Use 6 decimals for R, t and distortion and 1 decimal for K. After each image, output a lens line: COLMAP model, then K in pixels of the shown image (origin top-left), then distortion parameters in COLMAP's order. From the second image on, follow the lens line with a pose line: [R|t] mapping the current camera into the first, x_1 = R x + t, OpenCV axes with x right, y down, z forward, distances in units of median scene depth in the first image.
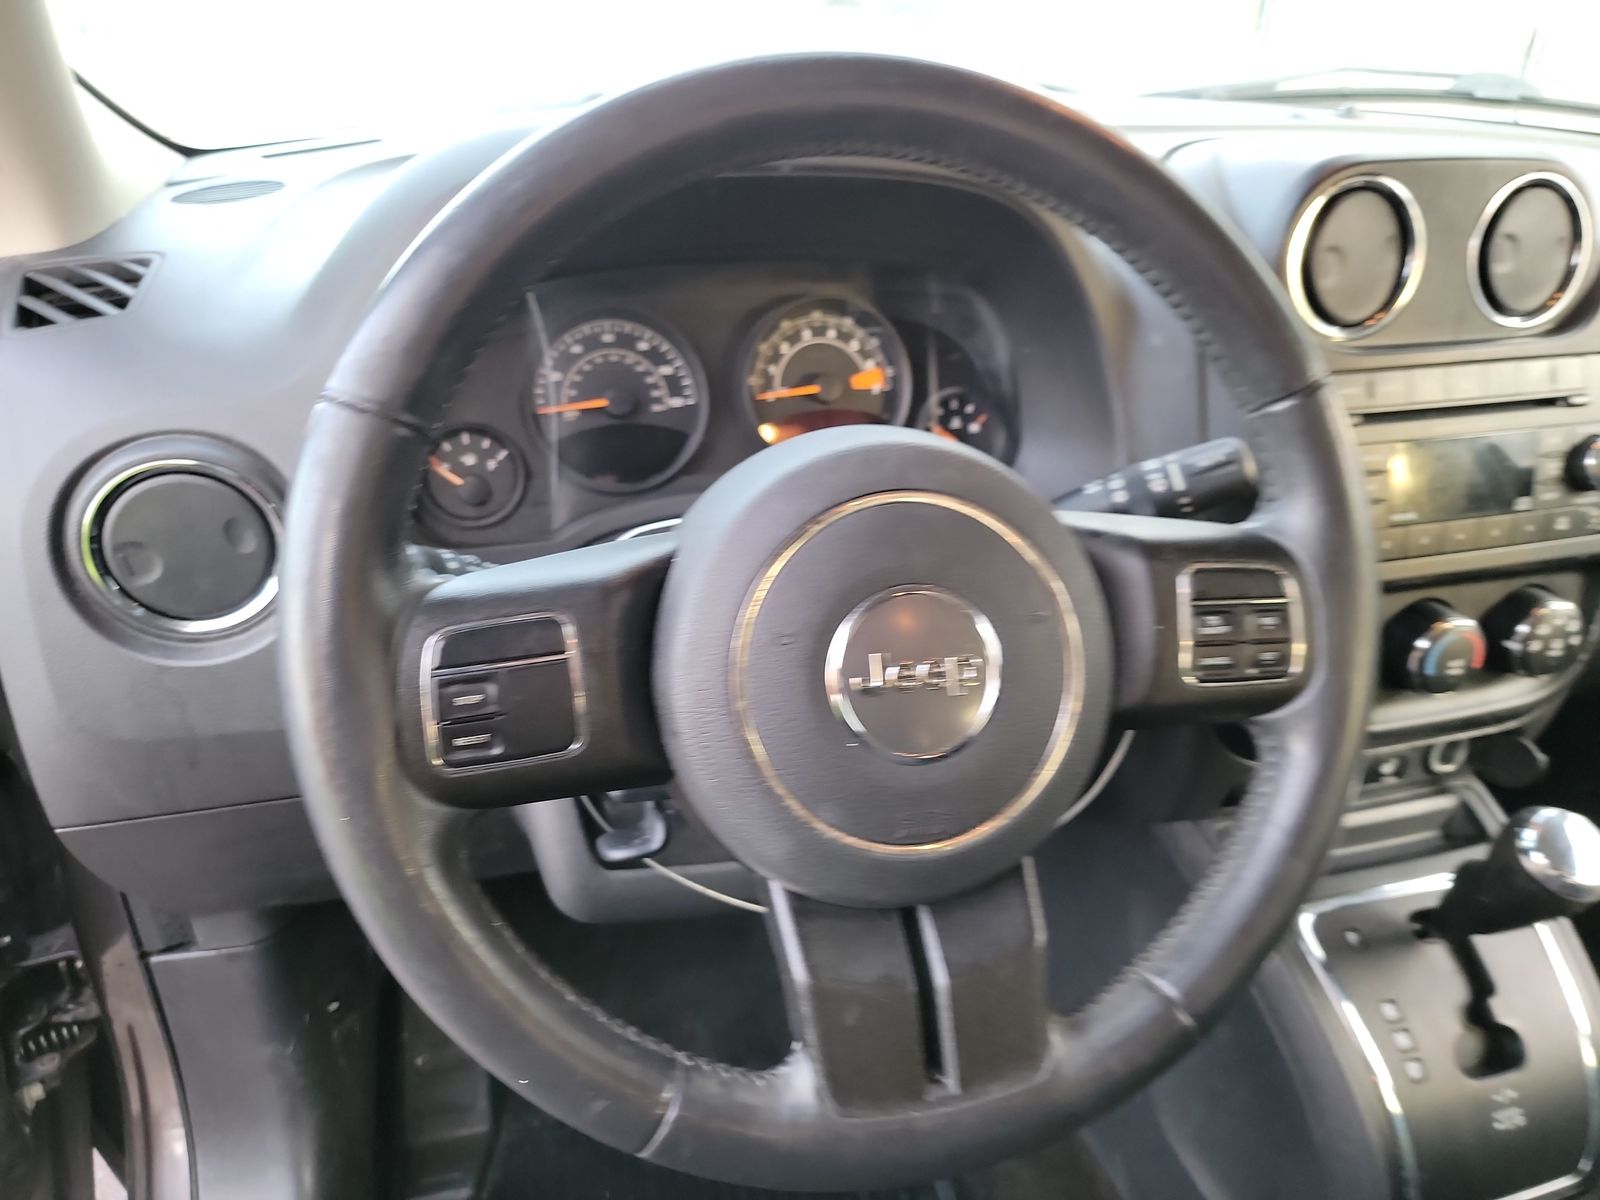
lens RADIAL K [[1135.1, 0, 790.9], [0, 1135.1, 627.2], [0, 0, 1]] dist [0.045507, -0.003588]
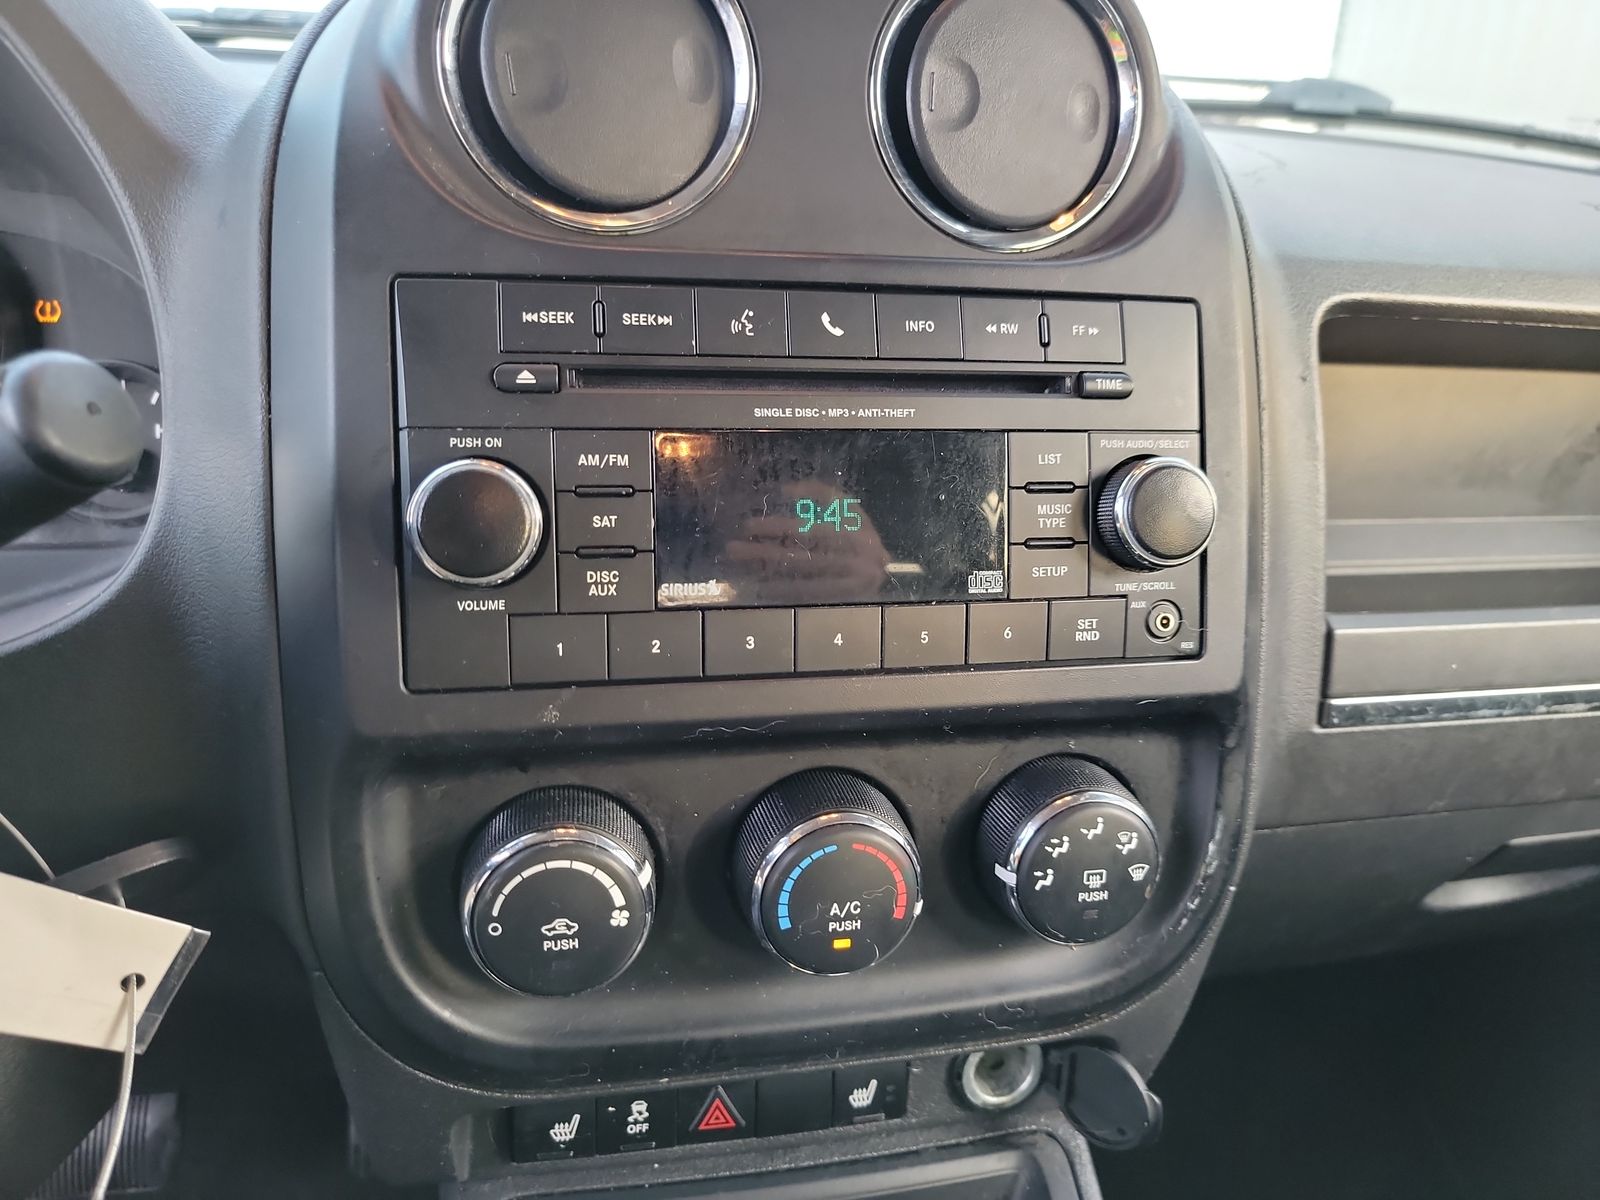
lens RADIAL K [[1135.1, 0, 790.9], [0, 1135.1, 627.2], [0, 0, 1]] dist [0.045507, -0.003588]
pose [[0.996609, 0.041058, -0.071301, 0.546827], [-0.050387, 0.989643, -0.134415, -0.018521], [0.065044, 0.137552, 0.988357, 0.482966]]
